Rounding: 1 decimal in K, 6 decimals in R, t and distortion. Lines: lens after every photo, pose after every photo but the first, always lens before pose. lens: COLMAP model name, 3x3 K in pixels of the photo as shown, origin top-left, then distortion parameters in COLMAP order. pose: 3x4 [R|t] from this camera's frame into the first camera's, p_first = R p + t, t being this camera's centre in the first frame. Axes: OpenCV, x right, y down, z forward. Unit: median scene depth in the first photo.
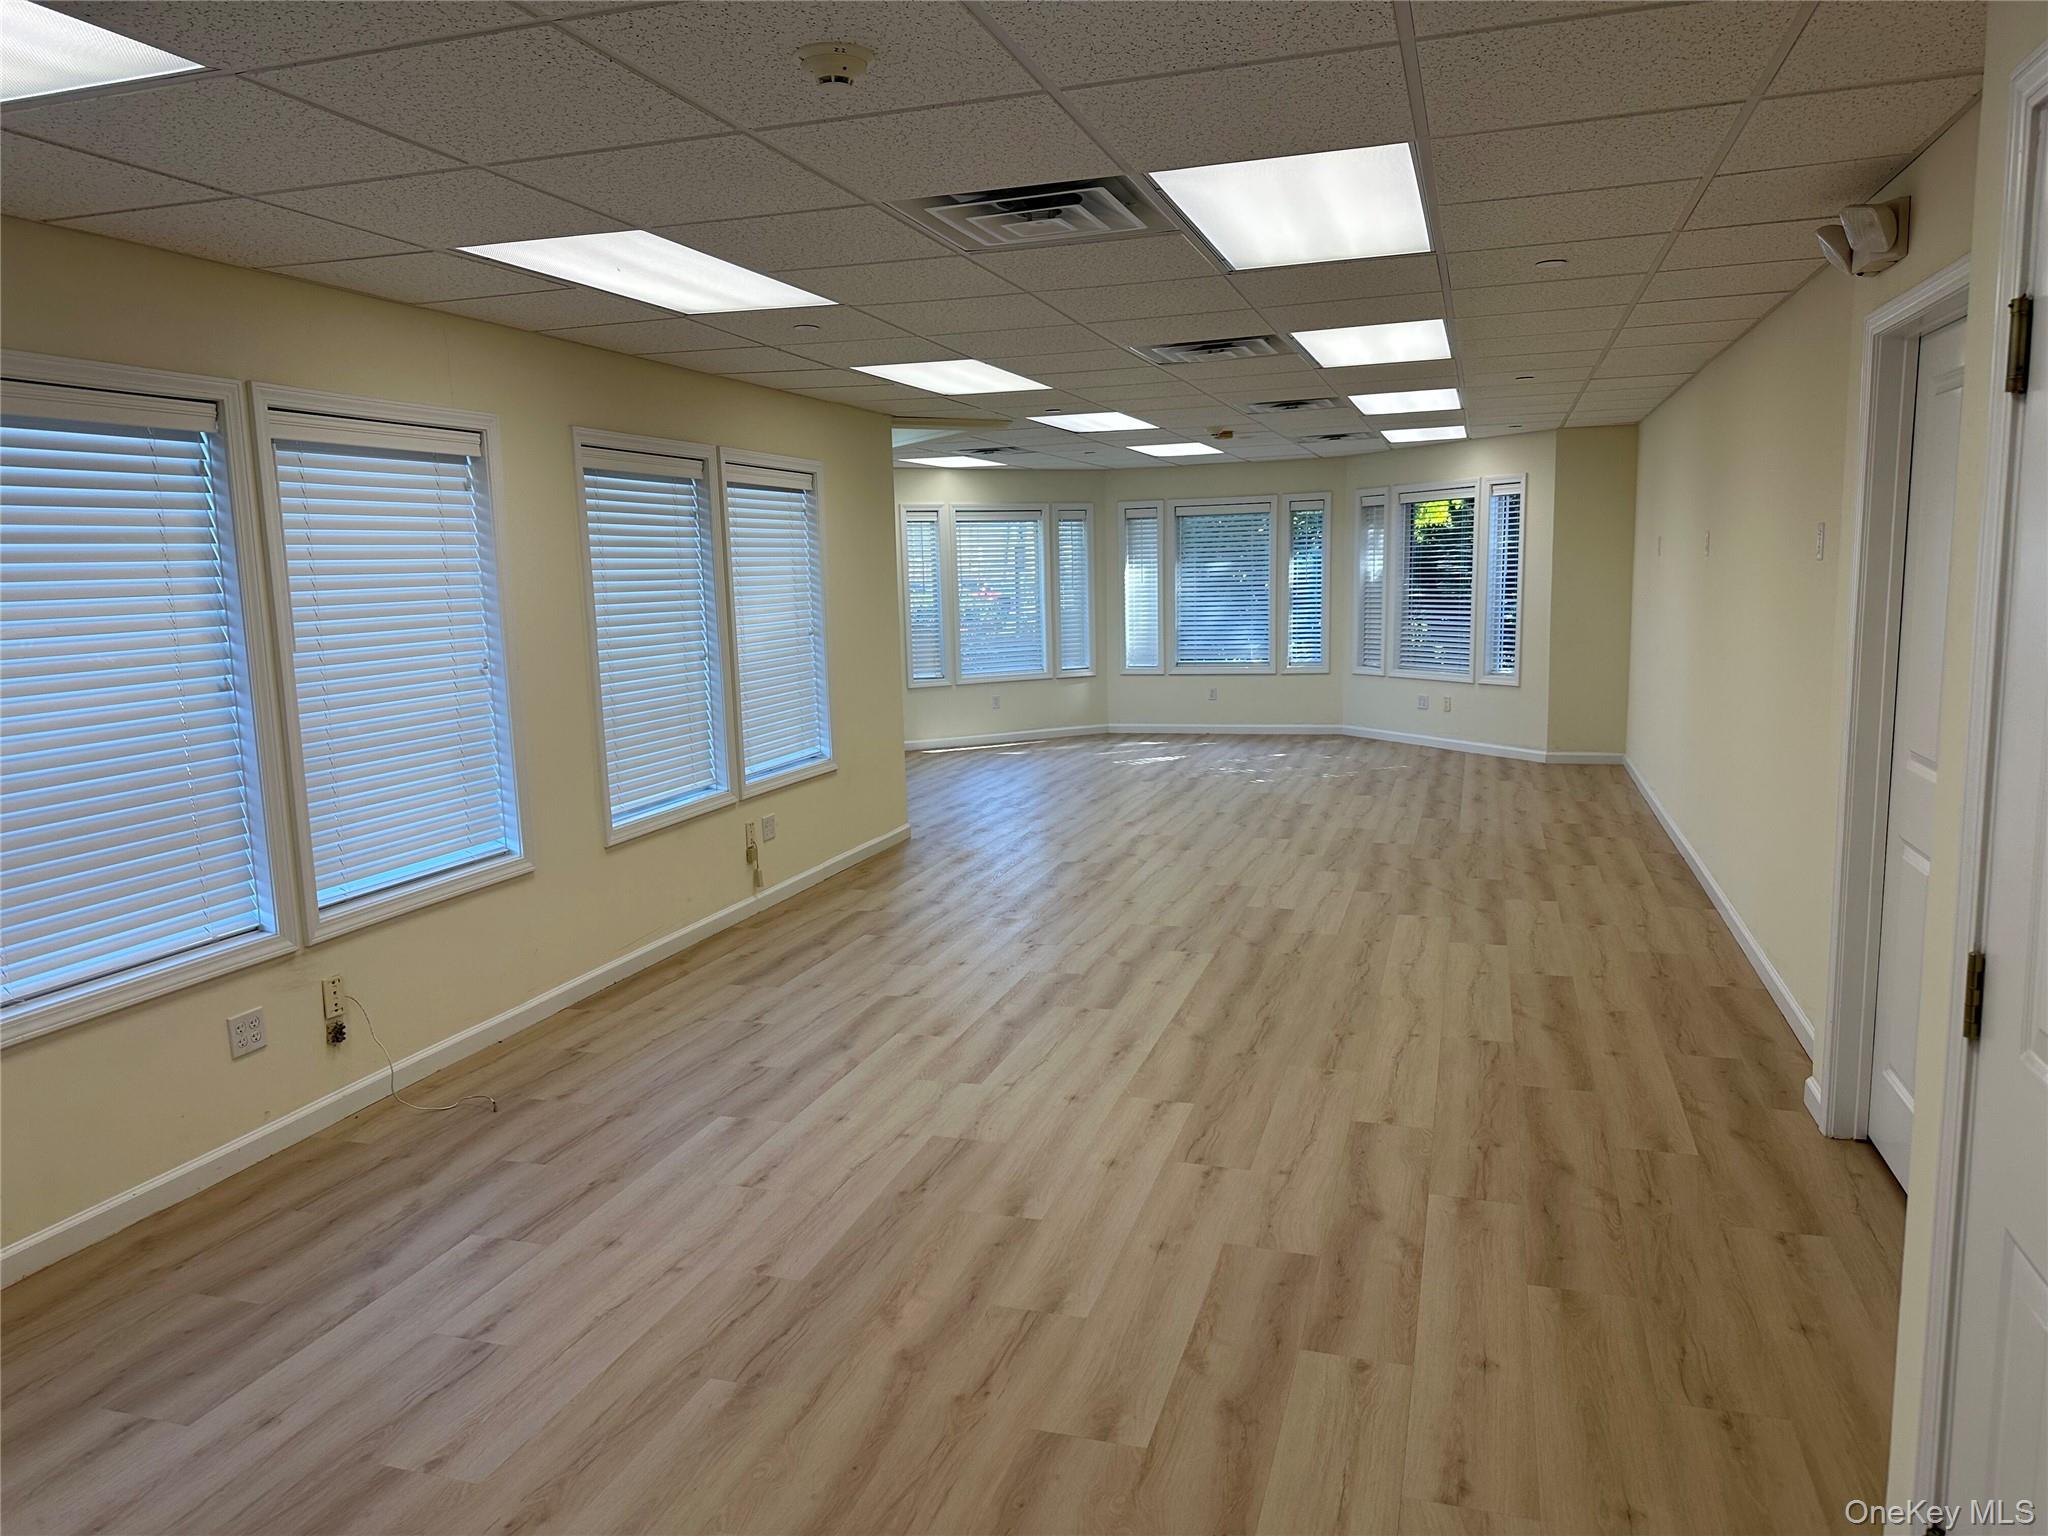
lens RADIAL K [[1438.8, 0, 1009.3], [0, 1438.8, 759.5], [0, 0, 1]] dist [0.137211, -0.196835]
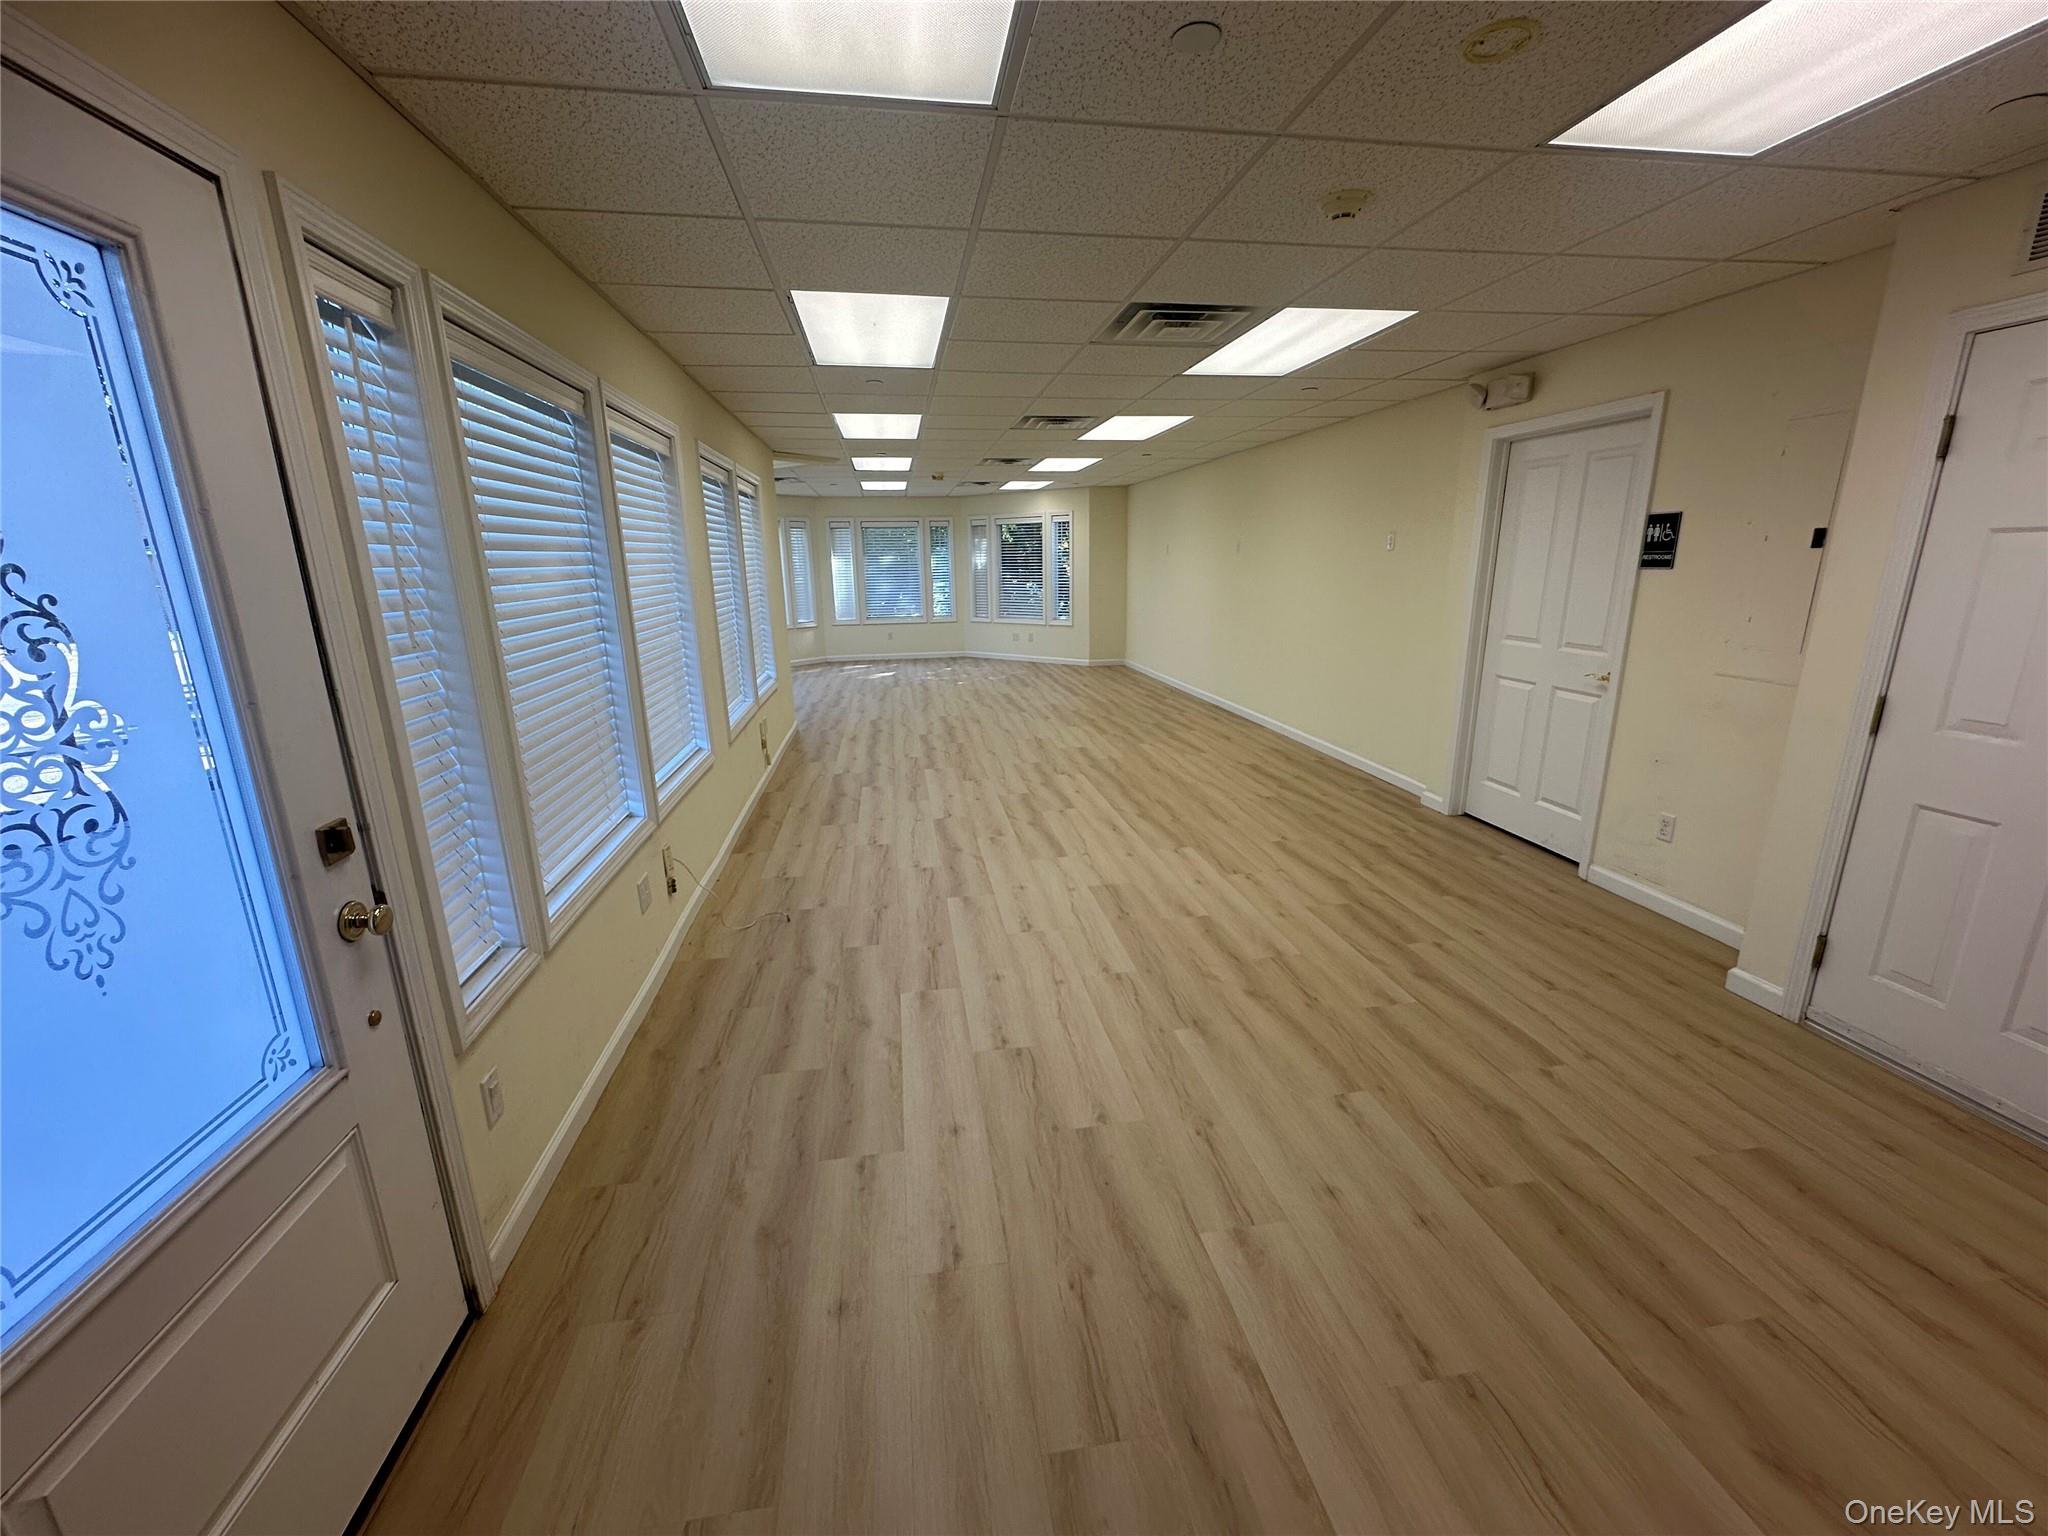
lens RADIAL K [[819.2, 0, 1024.0], [0, 819.2, 768.0], [0, 0, 1]] dist [0.000568, -0.000357]
pose [[0.887225, -0.101463, 0.450041, -0.446670], [0.052209, 0.991331, 0.120572, 0.002357], [-0.458373, -0.083478, 0.884831, 0.166319]]
